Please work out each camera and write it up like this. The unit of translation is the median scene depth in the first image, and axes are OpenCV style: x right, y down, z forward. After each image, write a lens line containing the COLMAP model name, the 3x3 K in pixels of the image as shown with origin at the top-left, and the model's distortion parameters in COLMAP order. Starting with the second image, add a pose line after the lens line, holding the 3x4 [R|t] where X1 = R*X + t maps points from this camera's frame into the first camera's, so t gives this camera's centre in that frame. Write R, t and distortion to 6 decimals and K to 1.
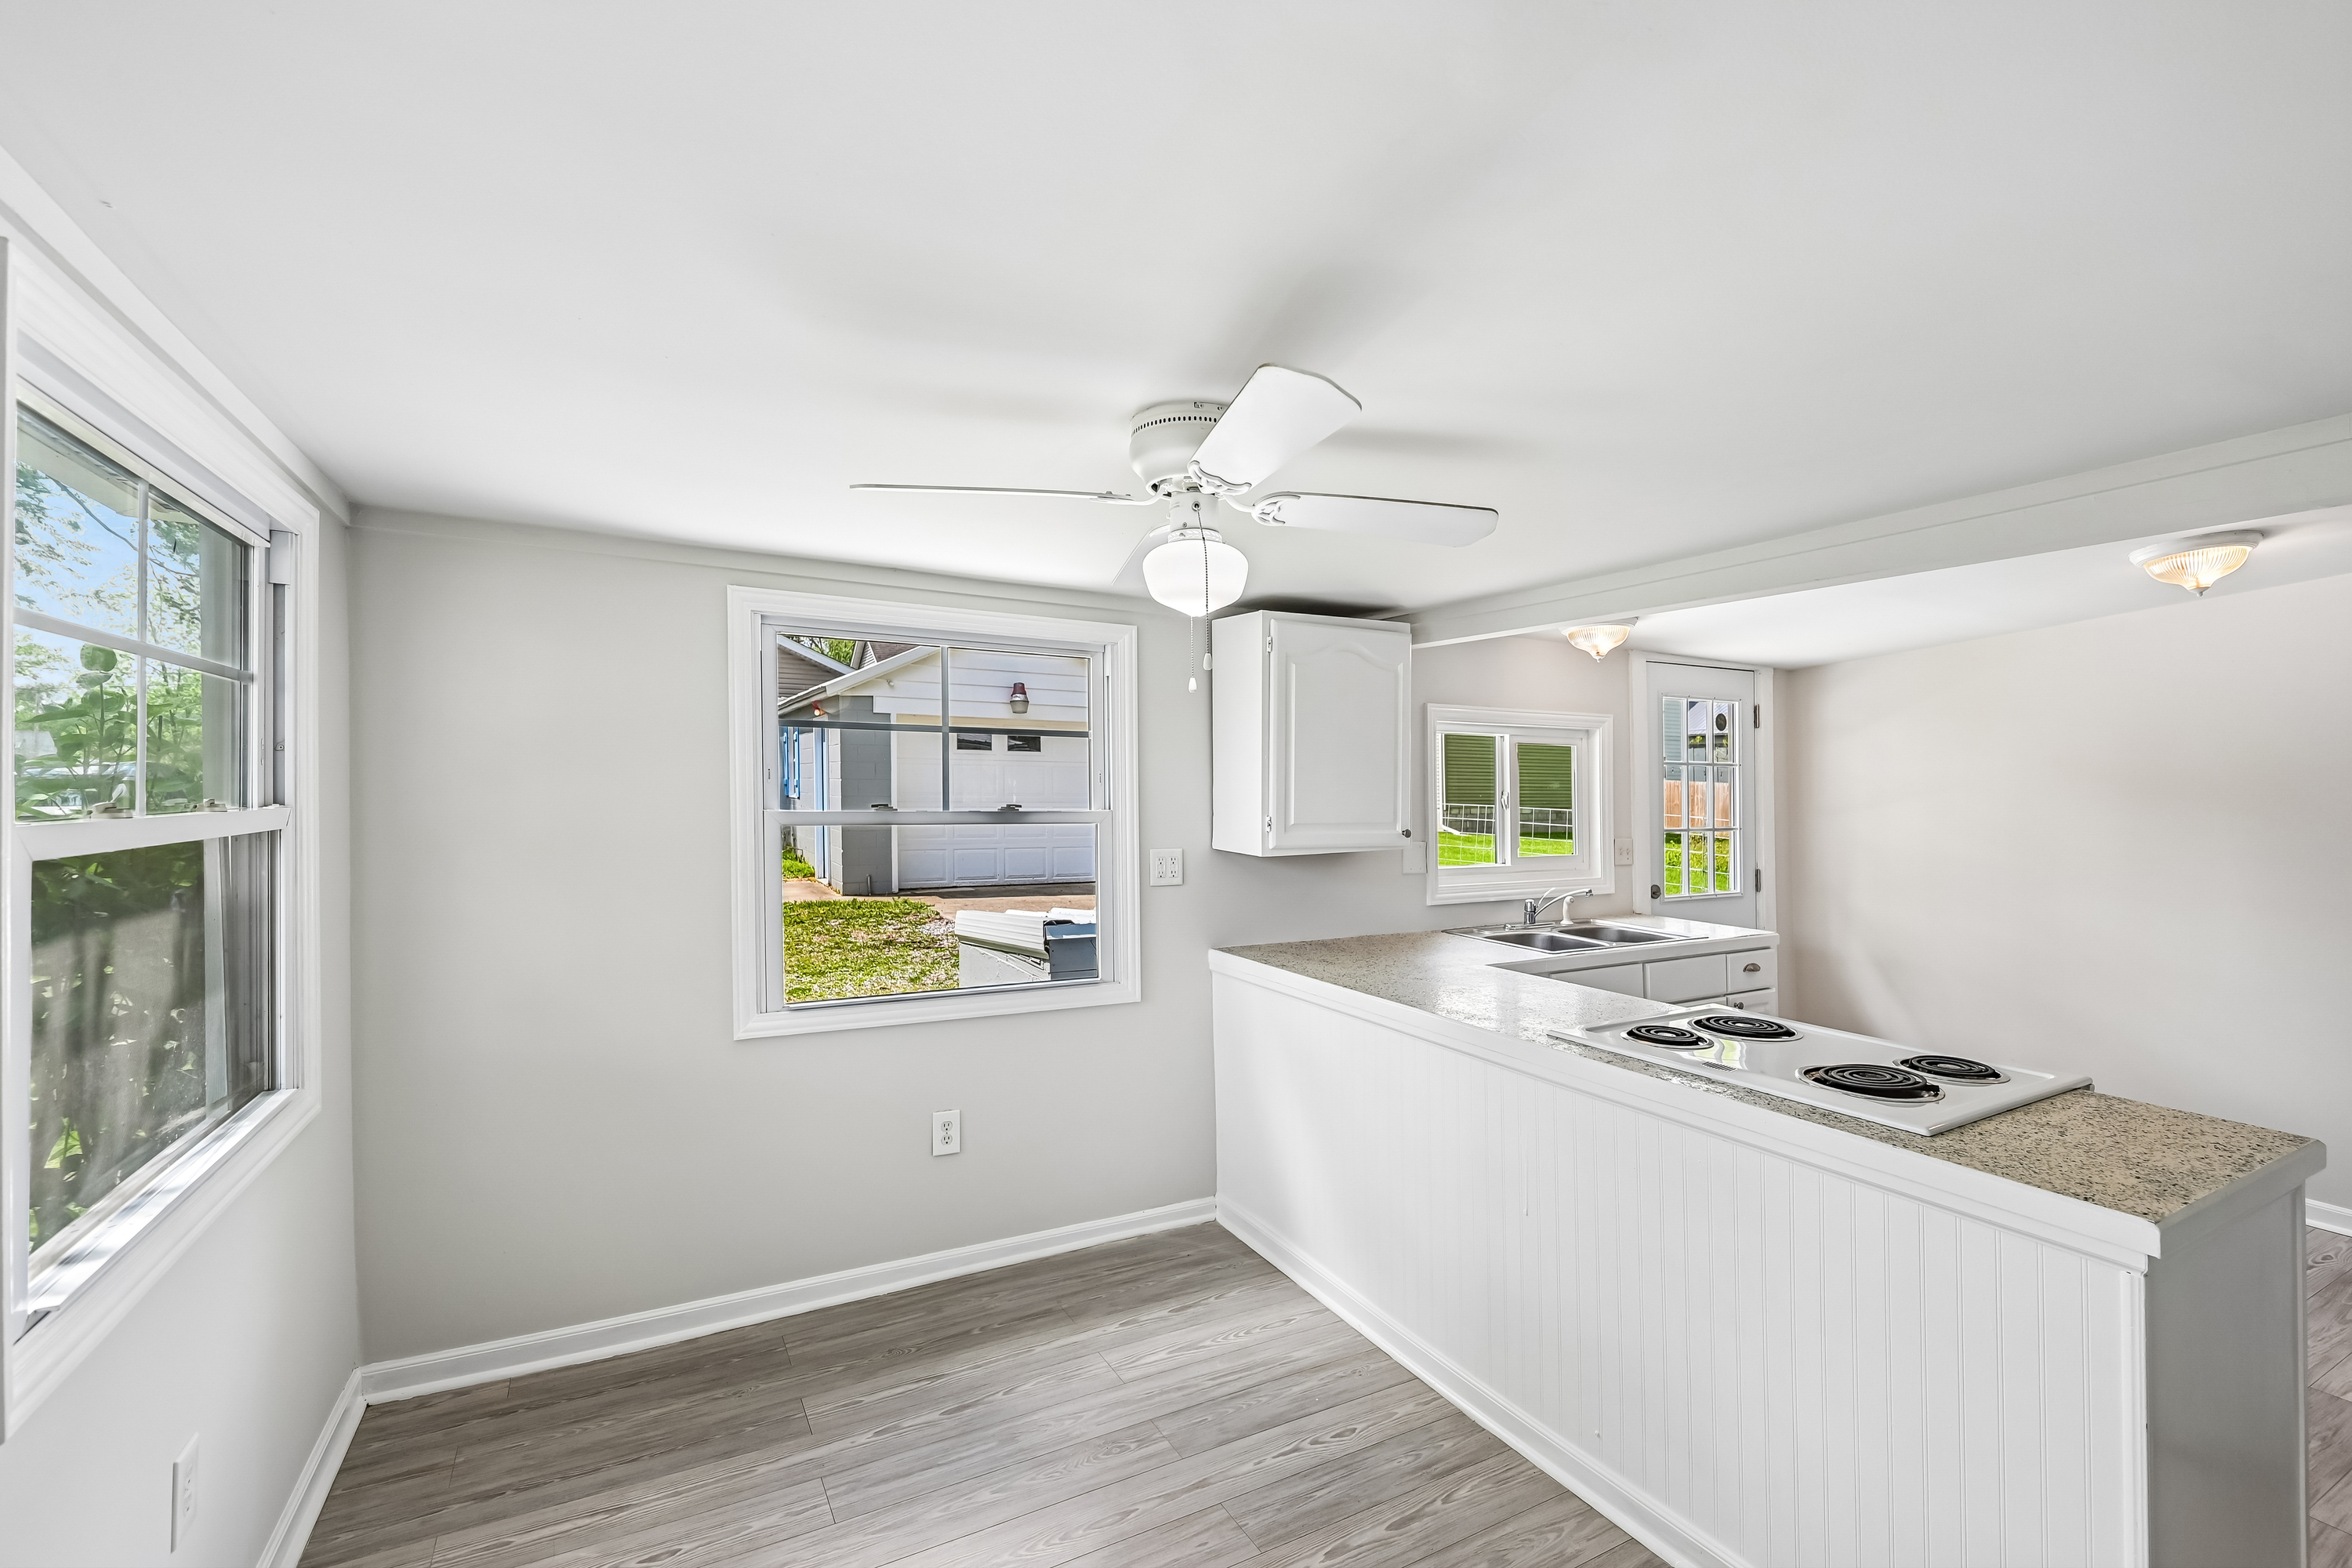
lens RADIAL K [[1062.9, 0, 1181.8], [0, 1062.9, 769.8], [0, 0, 1]] dist [0.001495, 0.000469]
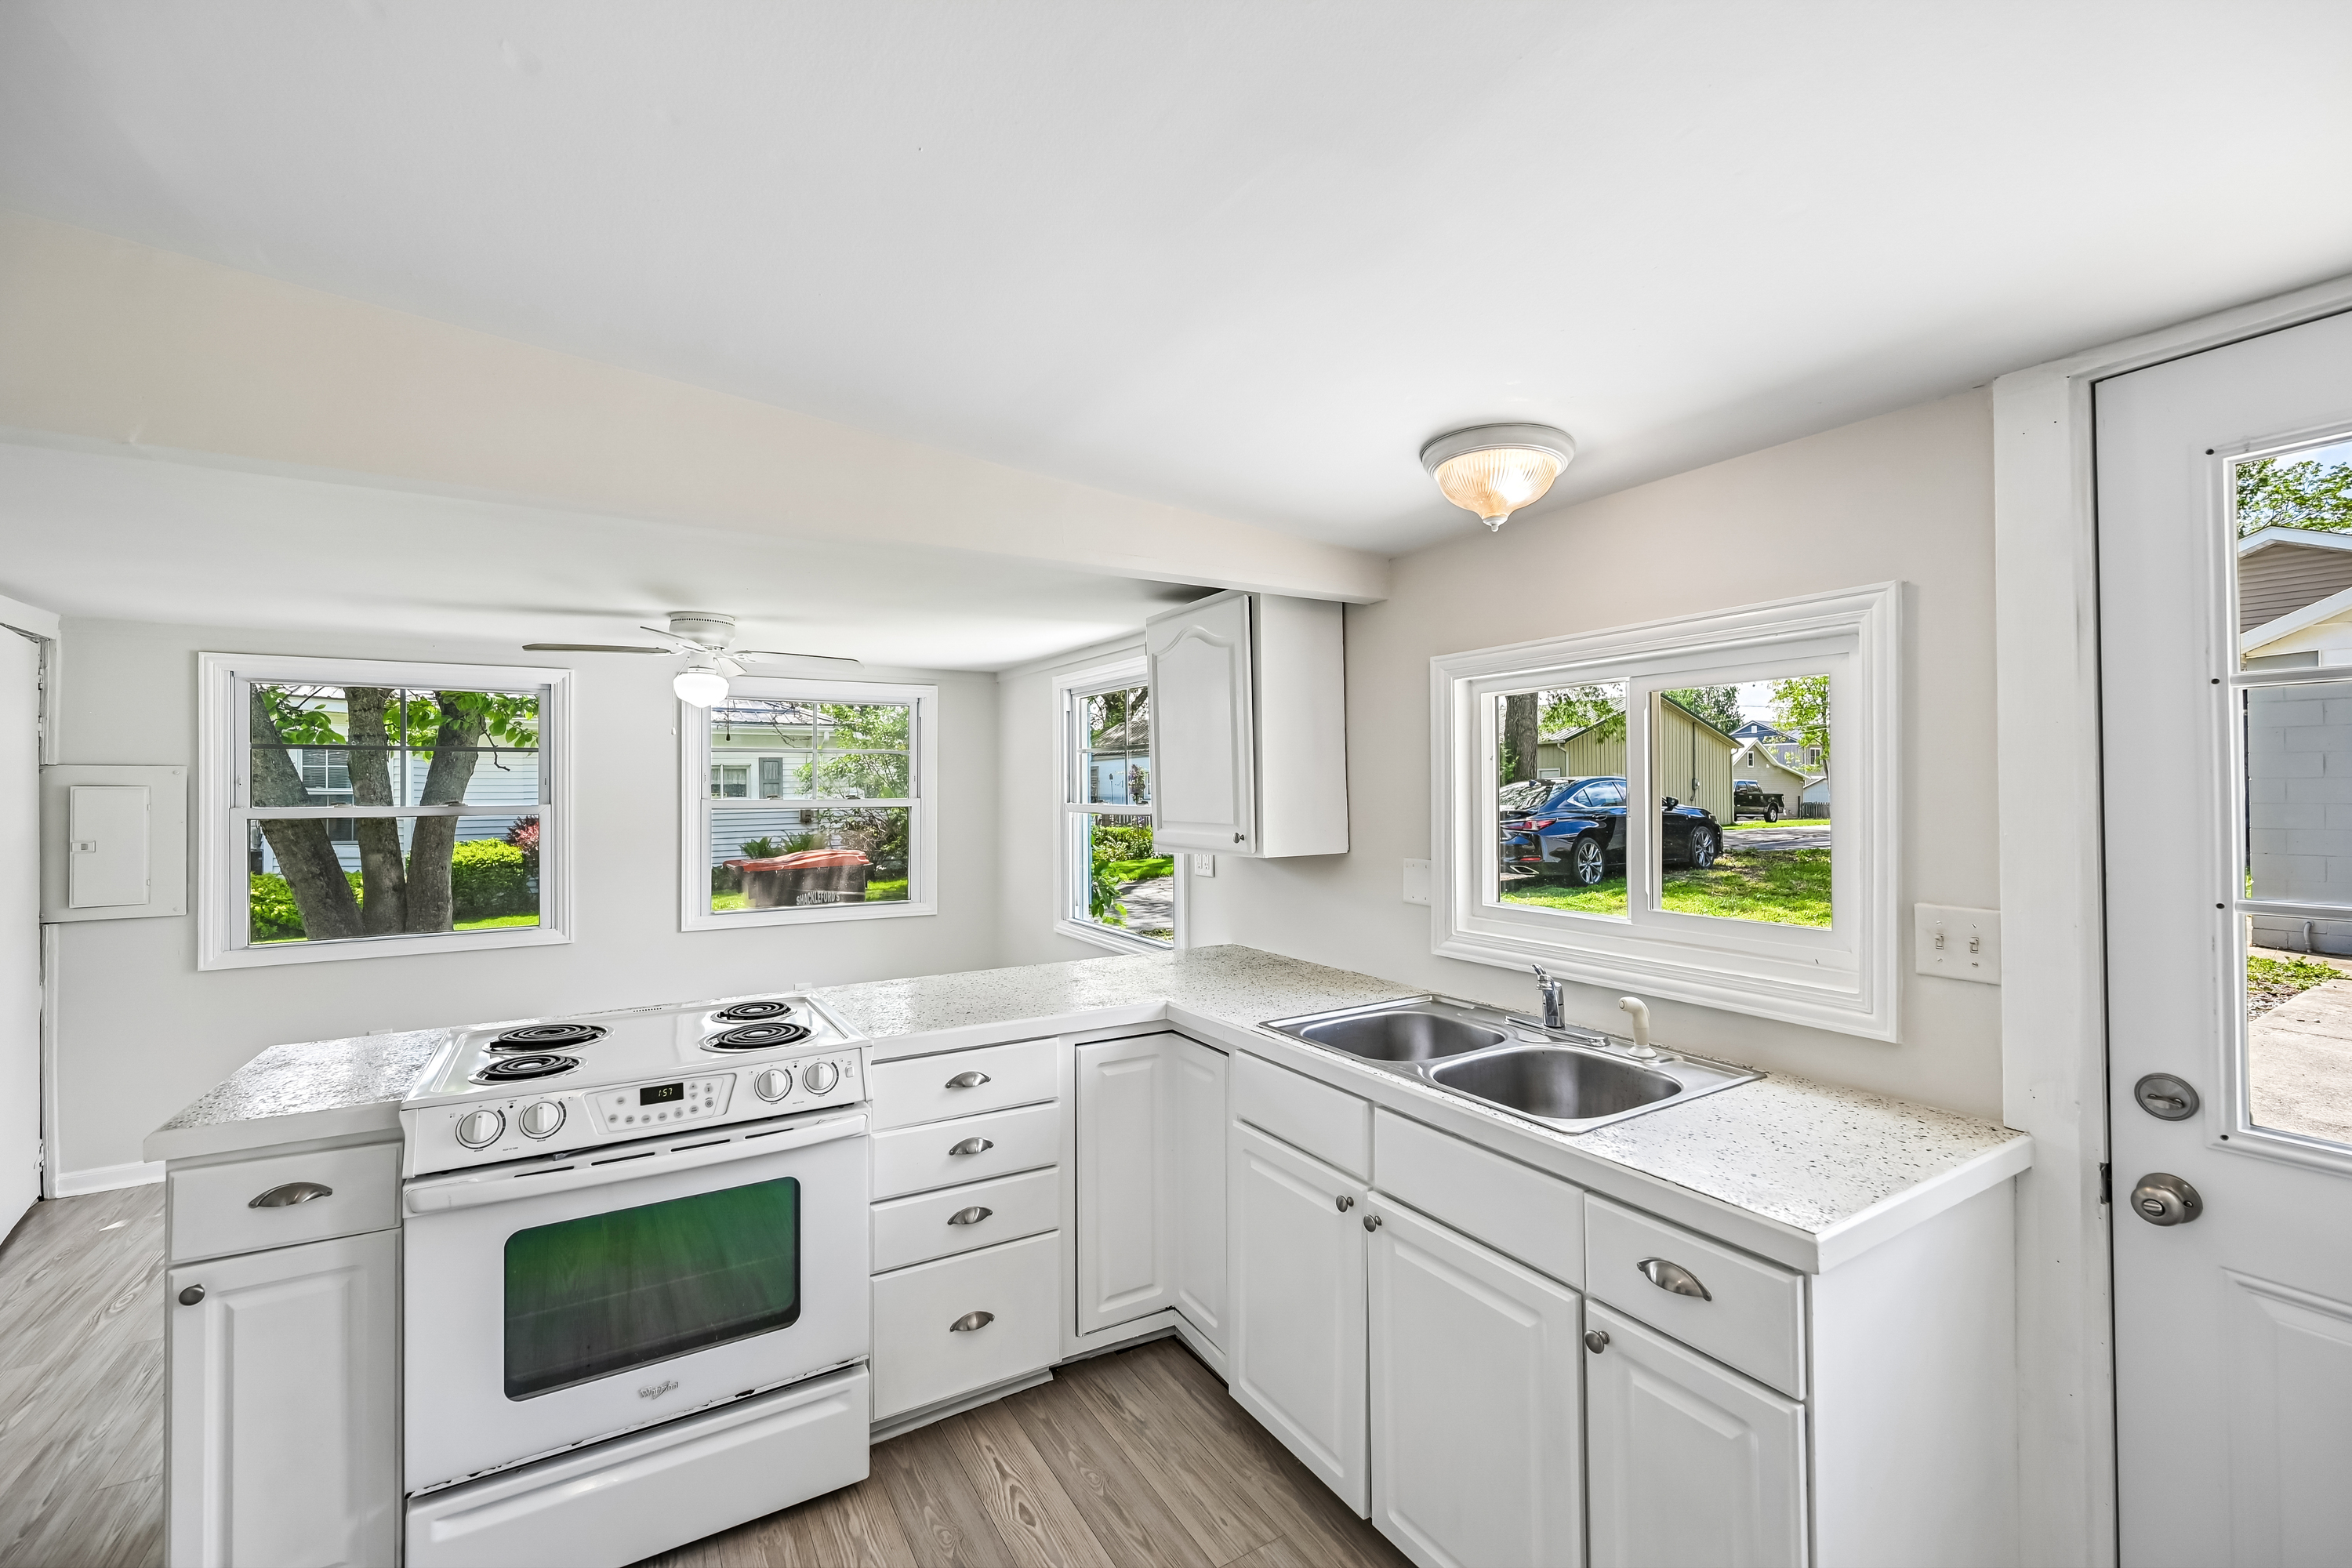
lens RADIAL K [[963.3, 0, 1176.0], [0, 963.3, 784.0], [0, 0, 1]] dist [-0.001824, -0.000137]
pose [[0.023872, -0.014536, -0.999609, 0.728147], [0.021500, 0.999671, -0.014023, 0.020807], [0.999484, -0.021157, 0.024176, 0.710327]]
